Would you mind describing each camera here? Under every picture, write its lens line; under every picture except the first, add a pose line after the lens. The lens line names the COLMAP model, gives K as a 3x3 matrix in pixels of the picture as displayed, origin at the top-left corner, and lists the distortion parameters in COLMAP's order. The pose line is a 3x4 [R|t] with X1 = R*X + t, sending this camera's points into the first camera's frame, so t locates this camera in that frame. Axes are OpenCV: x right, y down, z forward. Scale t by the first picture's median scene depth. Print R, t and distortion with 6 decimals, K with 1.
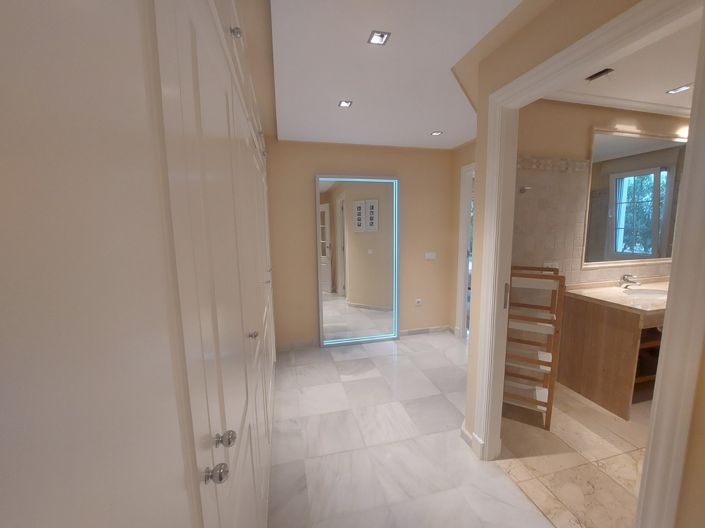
lens RADIAL K [[284.1, 0, 352.5], [0, 284.1, 264.0], [0, 0, 1]] dist [-0.001016, -0.000242]
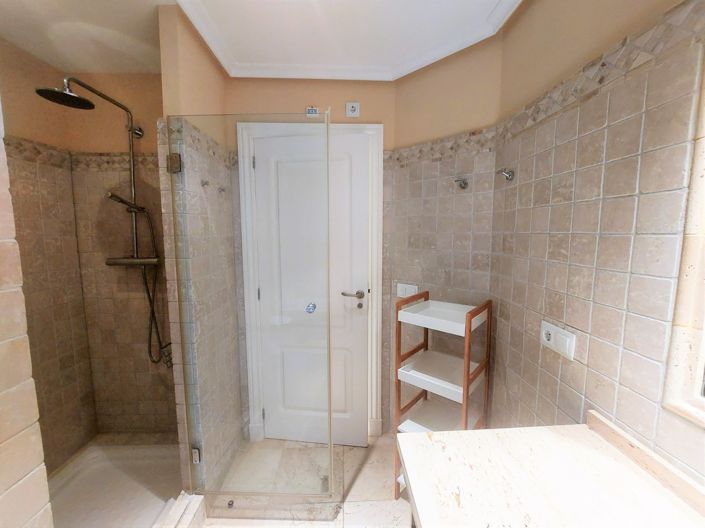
lens RADIAL K [[284.1, 0, 352.5], [0, 284.1, 264.0], [0, 0, 1]] dist [-0.001016, -0.000242]
pose [[-0.201351, 0.111616, -0.973139, 1.205024], [-0.124197, 0.982559, 0.138394, -0.121275], [0.971614, 0.148727, -0.183977, 0.803862]]
